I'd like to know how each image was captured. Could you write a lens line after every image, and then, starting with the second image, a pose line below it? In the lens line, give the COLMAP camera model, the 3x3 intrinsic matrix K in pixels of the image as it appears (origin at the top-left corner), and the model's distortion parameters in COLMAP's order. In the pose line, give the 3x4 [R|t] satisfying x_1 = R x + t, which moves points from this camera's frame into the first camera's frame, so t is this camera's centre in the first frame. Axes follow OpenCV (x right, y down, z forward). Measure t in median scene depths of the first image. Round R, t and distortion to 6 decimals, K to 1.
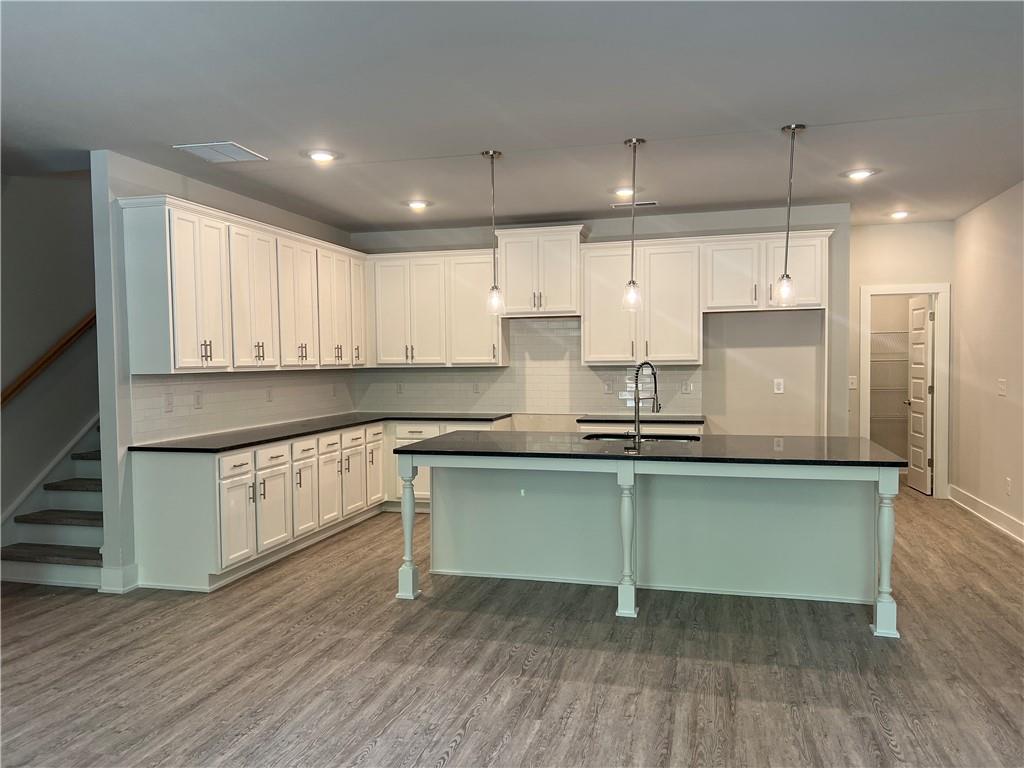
lens RADIAL K [[769.3, 0, 511.0], [0, 769.3, 384.8], [0, 0, 1]] dist [0.068208, -0.075087]
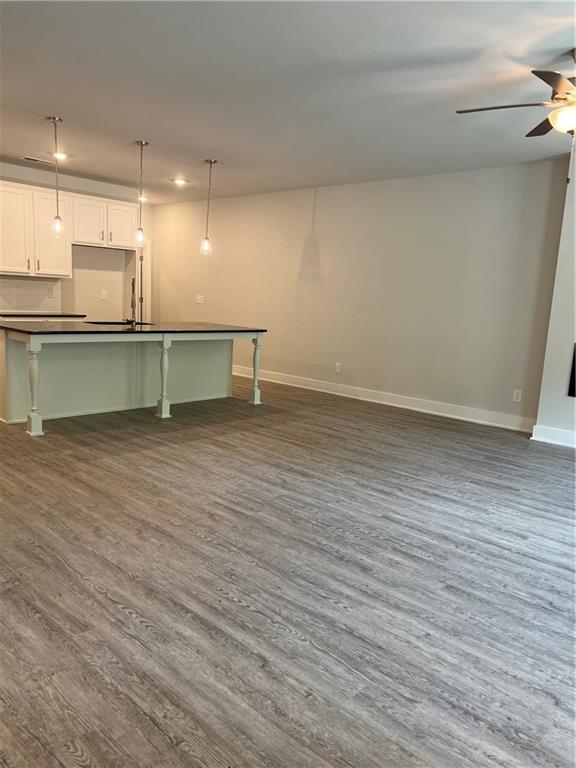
lens RADIAL K [[577.0, 0, 281.8], [0, 577.0, 391.5], [0, 0, 1]] dist [0.068208, -0.075087]
pose [[0.471232, -0.111632, 0.874916, -0.820076], [-0.027025, 0.989665, 0.140829, 0.029650], [-0.881595, -0.090008, 0.463345, 0.102789]]
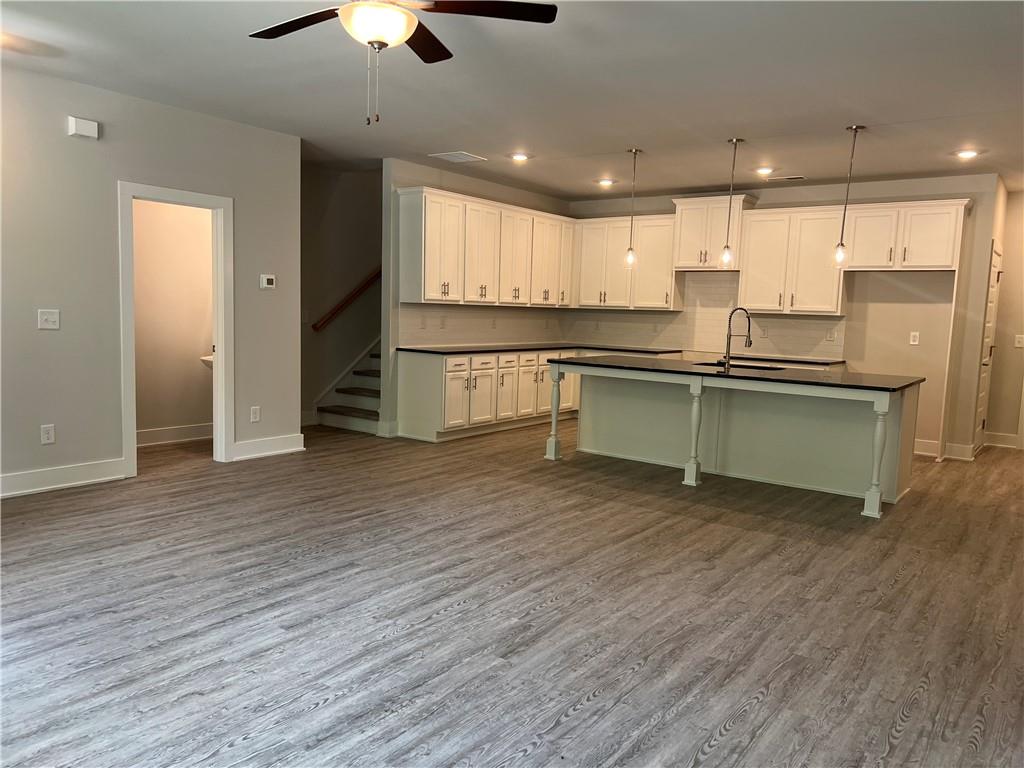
lens RADIAL K [[769.3, 0, 508.7], [0, 769.3, 383.4], [0, 0, 1]] dist [0.068208, -0.075087]
pose [[0.927721, 0.079027, -0.364814, 0.304397], [-0.056362, 0.995783, 0.072382, 0.025576], [0.368996, -0.046589, 0.928263, -0.381256]]
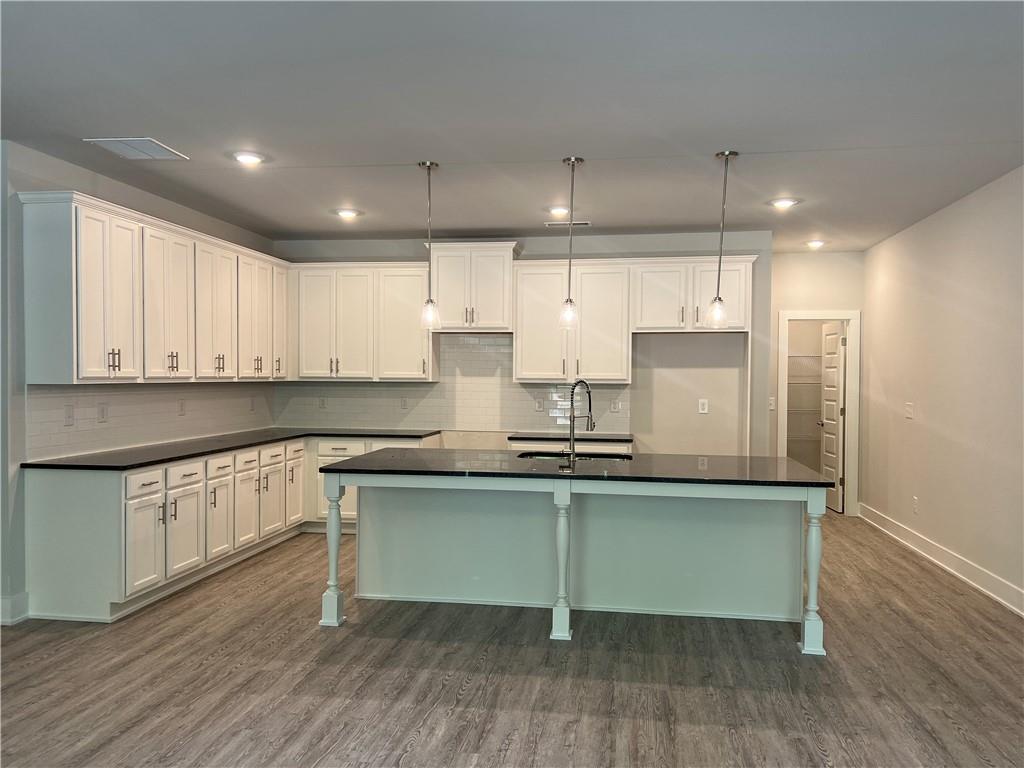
lens RADIAL K [[769.3, 0, 520.2], [0, 769.3, 381.7], [0, 0, 1]] dist [0.068208, -0.075087]
pose [[0.993200, 0.017328, 0.115121, -0.017956], [-0.014432, 0.999559, -0.025947, -0.000852], [-0.115520, 0.024109, 0.993013, 0.021316]]
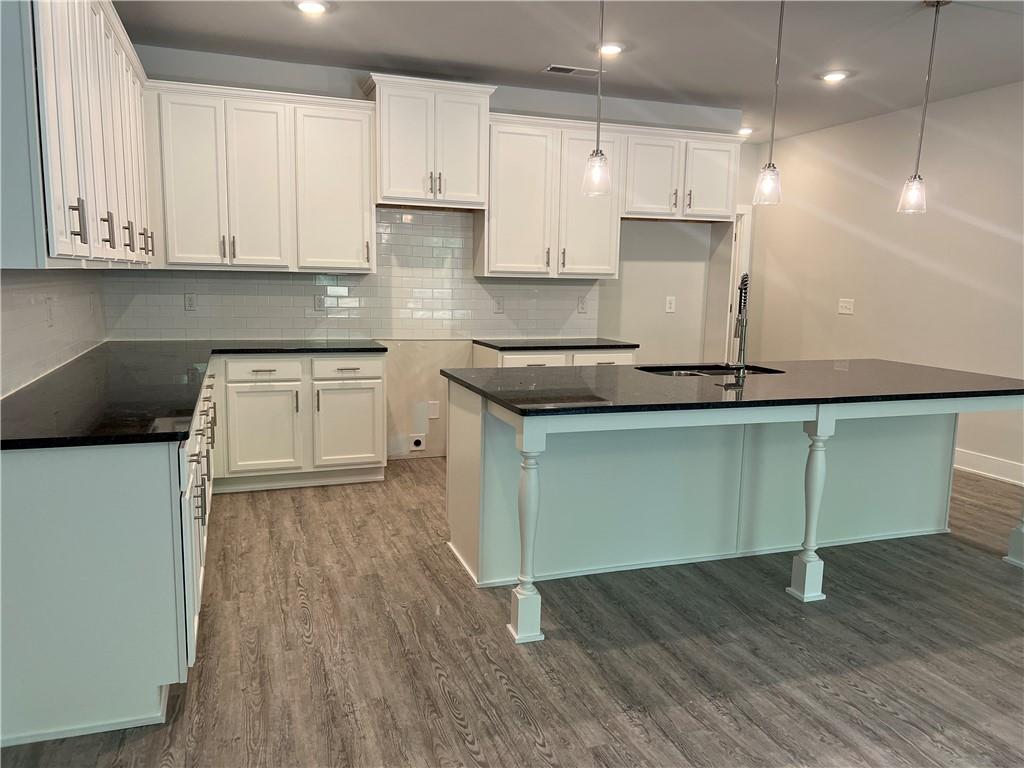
lens RADIAL K [[769.3, 0, 518.7], [0, 769.3, 386.2], [0, 0, 1]] dist [0.068208, -0.075087]
pose [[0.817361, -0.054055, 0.573585, -0.472680], [-0.010249, 0.994067, 0.108287, 0.000823], [-0.576035, -0.094388, 0.811957, 0.488096]]
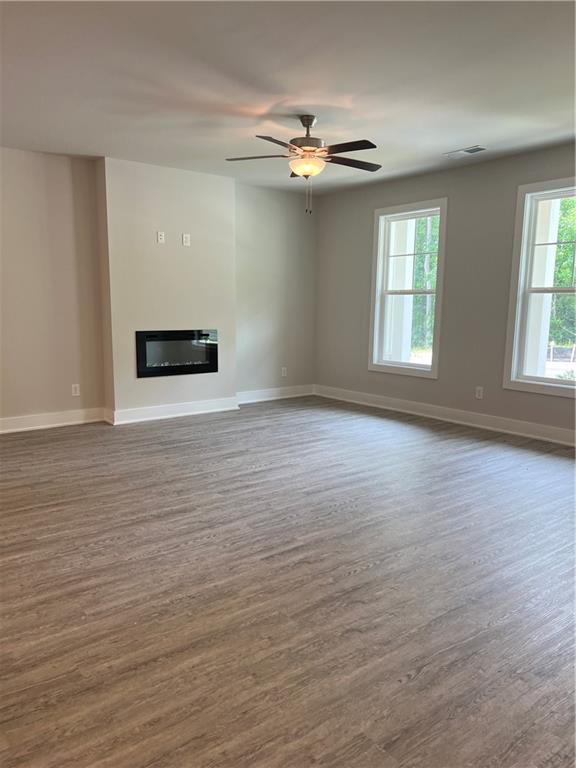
lens RADIAL K [[577.0, 0, 286.7], [0, 577.0, 389.2], [0, 0, 1]] dist [0.068208, -0.075087]
pose [[-0.800077, -0.083343, 0.594079, -0.591666], [0.024058, 0.985048, 0.170592, -0.004012], [-0.599414, 0.150779, -0.786110, 0.961802]]
